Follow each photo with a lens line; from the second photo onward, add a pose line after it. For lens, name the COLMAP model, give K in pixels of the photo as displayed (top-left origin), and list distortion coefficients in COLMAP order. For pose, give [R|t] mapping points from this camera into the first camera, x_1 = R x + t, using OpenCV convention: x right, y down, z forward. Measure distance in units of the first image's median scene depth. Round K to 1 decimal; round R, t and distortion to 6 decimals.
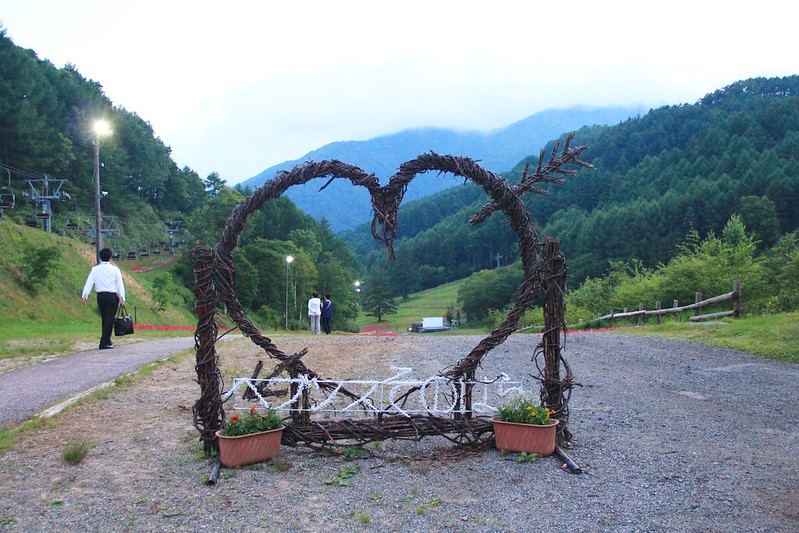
lens RADIAL K [[614.8, 0, 400.3], [0, 614.8, 264.5], [0, 0, 1]] dist [-0.059143, 0.001245]
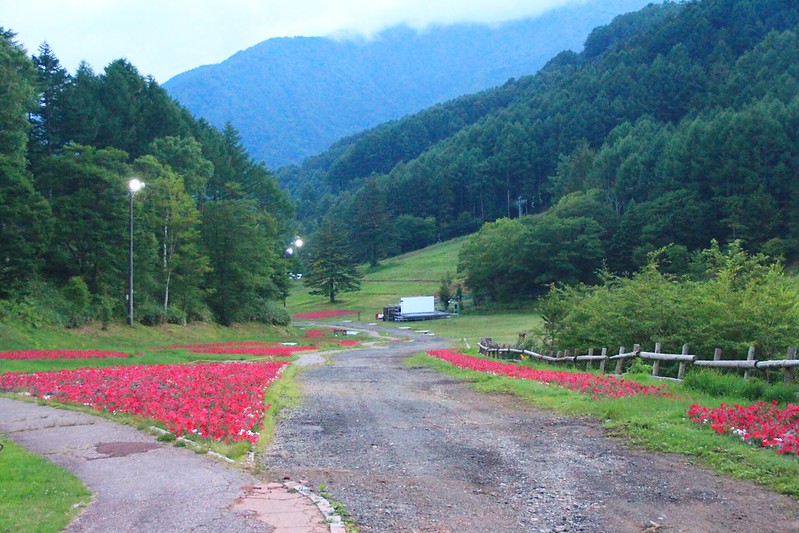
lens RADIAL K [[614.8, 0, 400.6], [0, 614.8, 269.2], [0, 0, 1]] dist [-0.059143, 0.001245]
pose [[0.999609, 0.000154, 0.027957, 0.018965], [-0.001606, 0.998650, 0.051914, 0.027145], [-0.027911, -0.051939, 0.998260, 0.392593]]
